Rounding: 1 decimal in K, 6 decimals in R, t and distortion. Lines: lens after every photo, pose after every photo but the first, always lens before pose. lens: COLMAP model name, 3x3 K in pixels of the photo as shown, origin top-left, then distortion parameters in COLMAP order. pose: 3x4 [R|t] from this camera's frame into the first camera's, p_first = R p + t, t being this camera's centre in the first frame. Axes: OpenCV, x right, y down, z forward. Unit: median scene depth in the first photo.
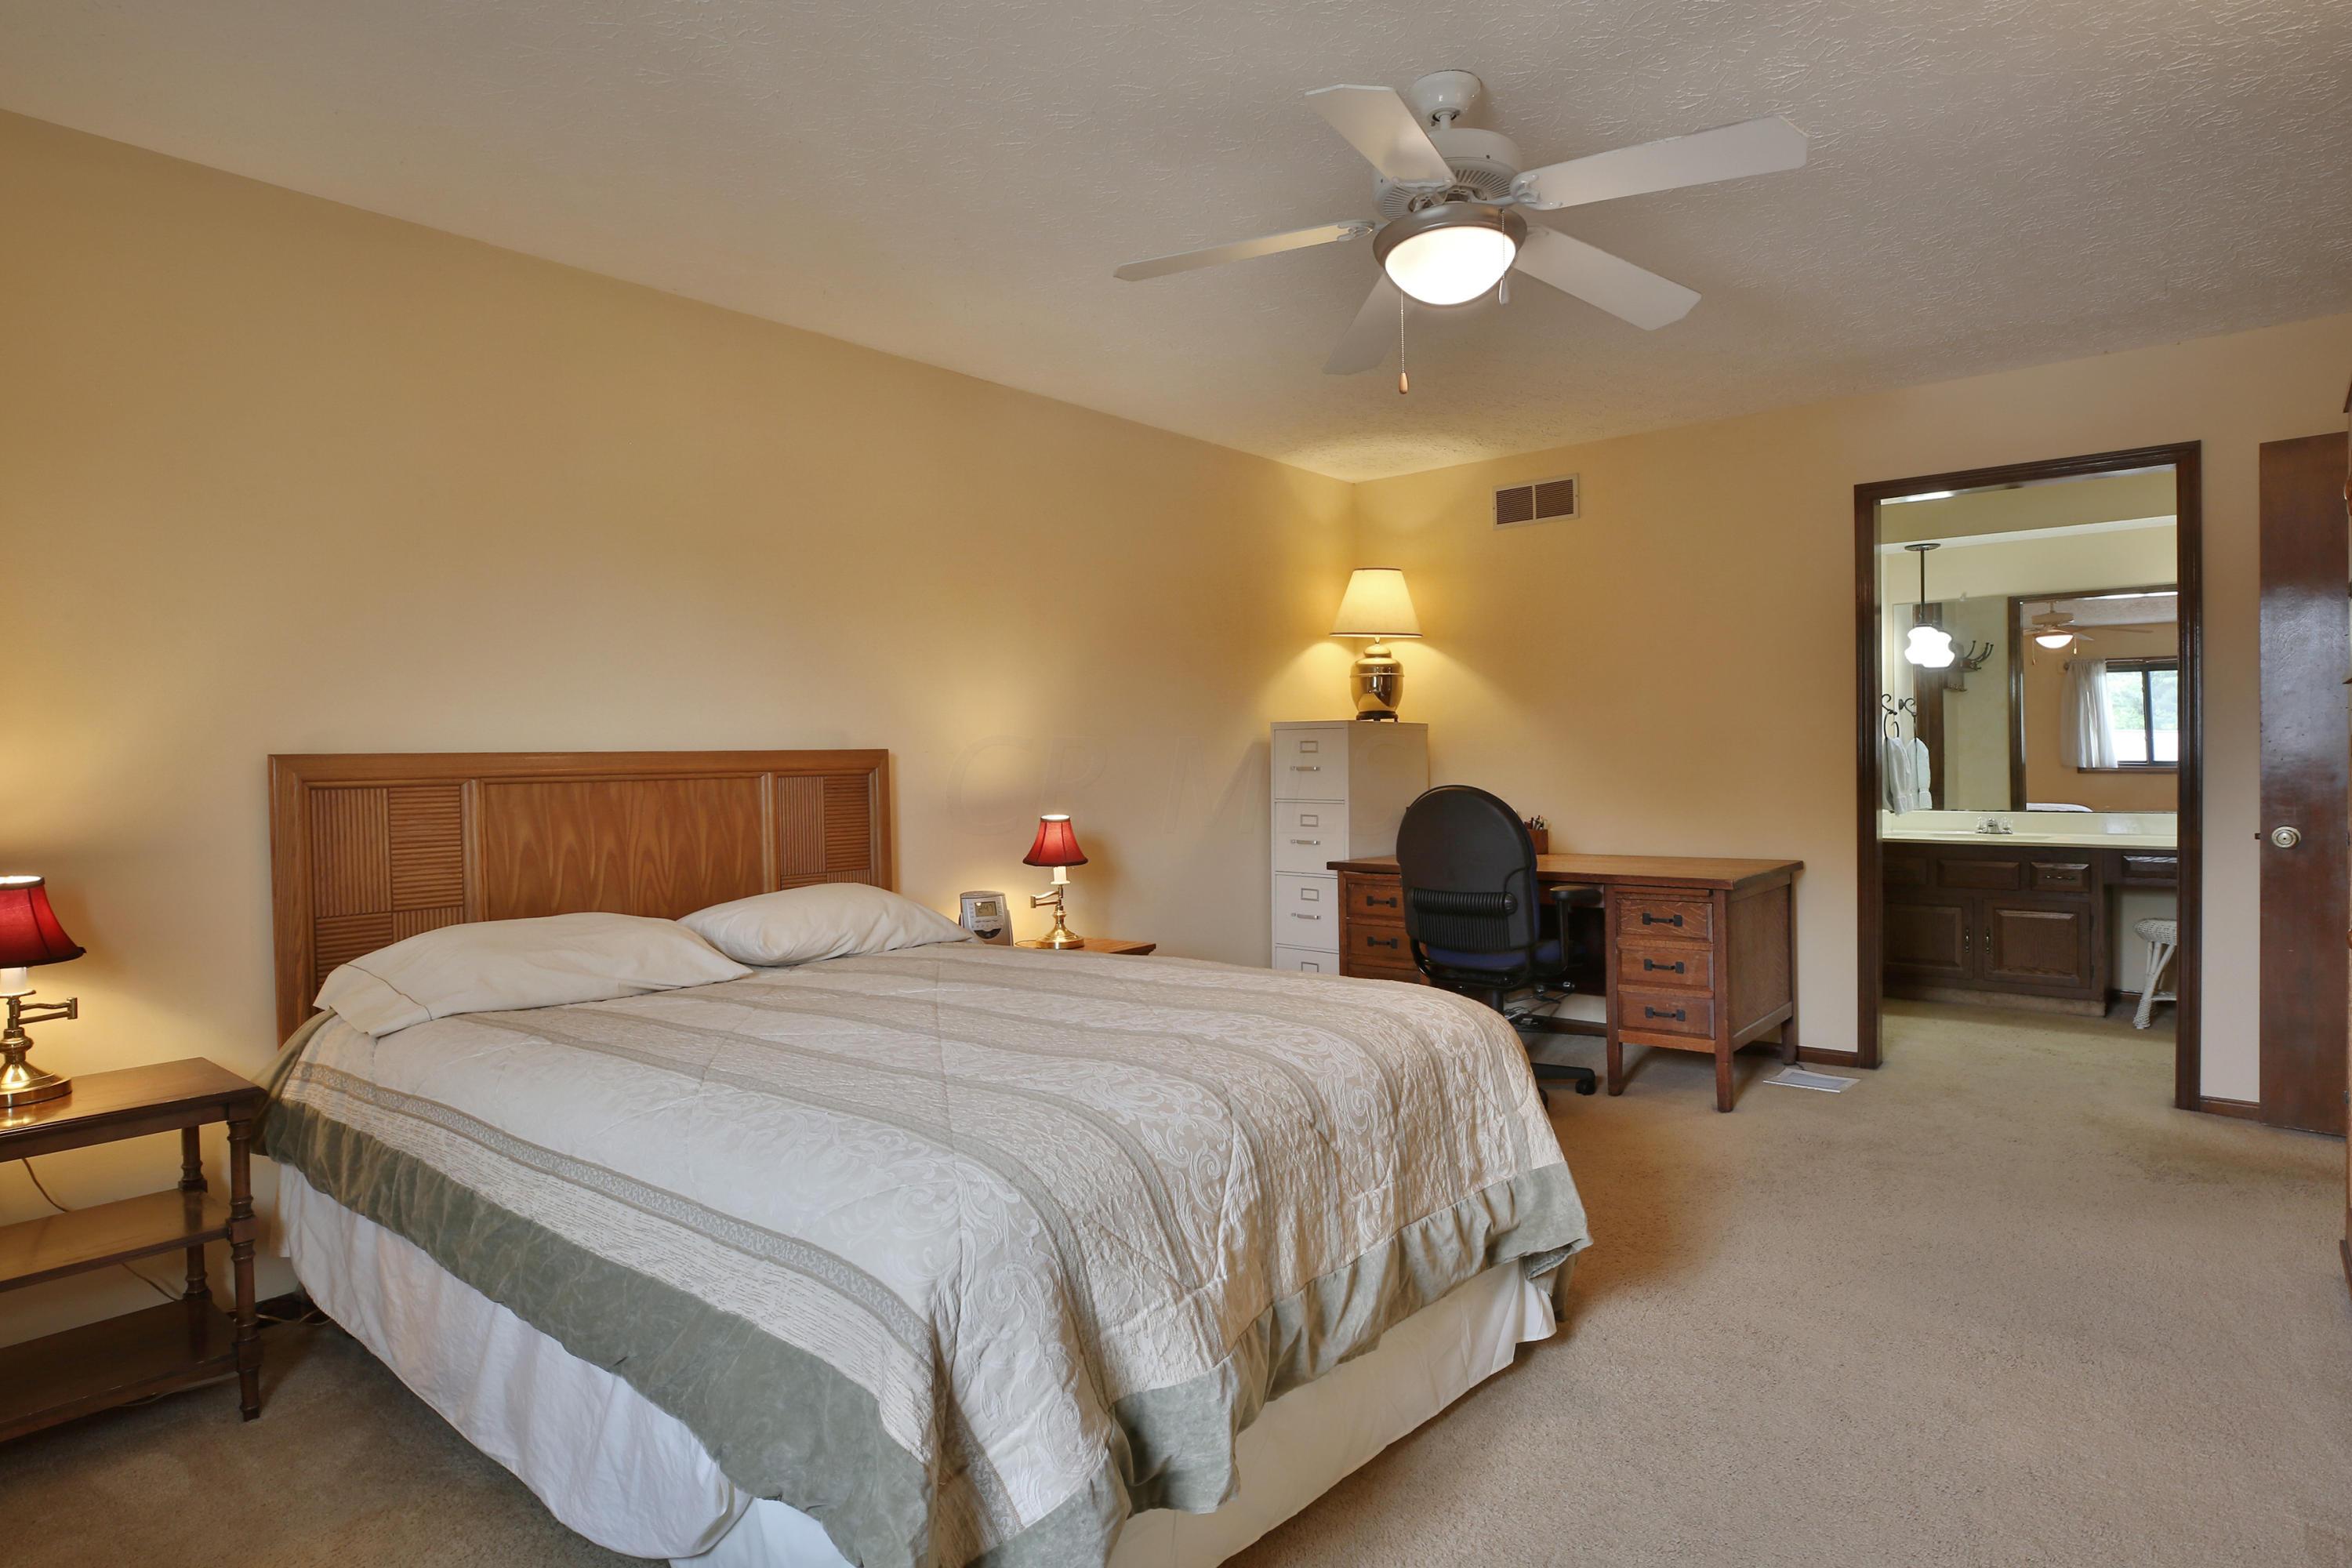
lens RADIAL K [[1336.2, 0, 1182.7], [0, 1336.2, 767.9], [0, 0, 1]] dist [0.000378, 0.000892]
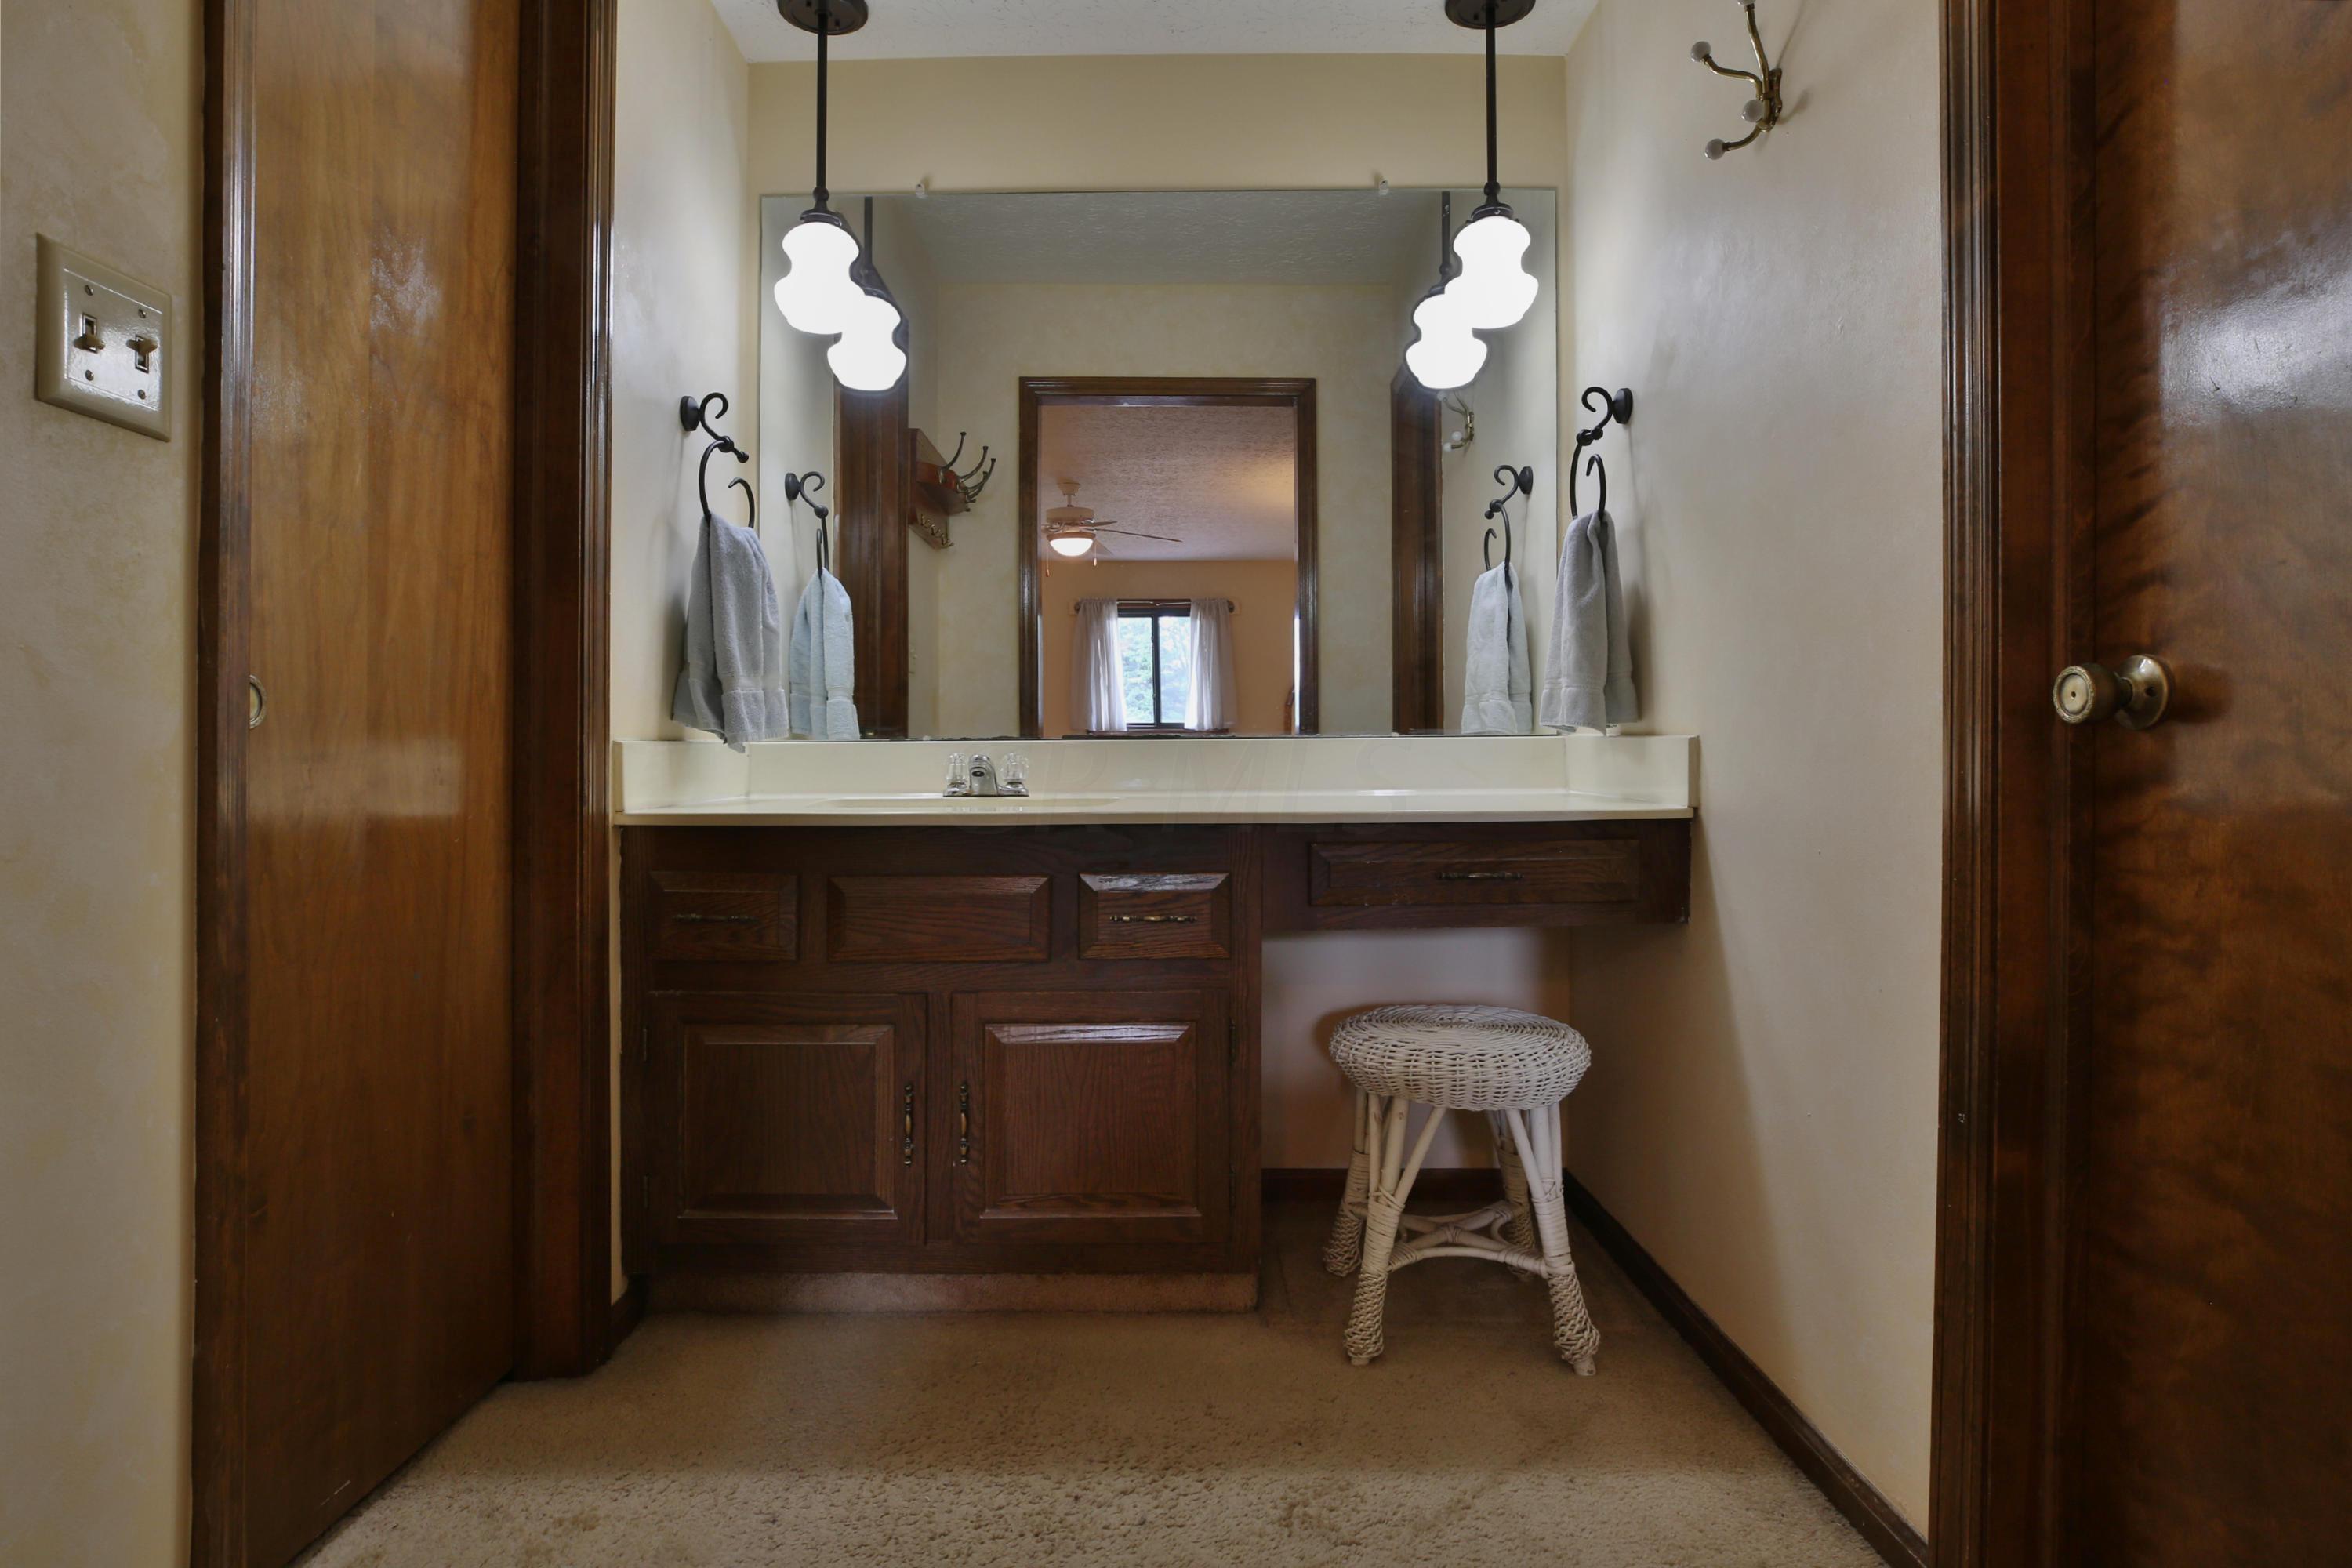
lens RADIAL K [[1193.2, 0, 1181.7], [0, 1193.2, 768.7], [0, 0, 1]] dist [0.002267, 0.000301]
pose [[0.770885, 0.000639, 0.636974, 0.402204], [-0.002703, 0.999994, 0.002268, 0.037666], [-0.636969, -0.003470, 0.770882, 0.651608]]
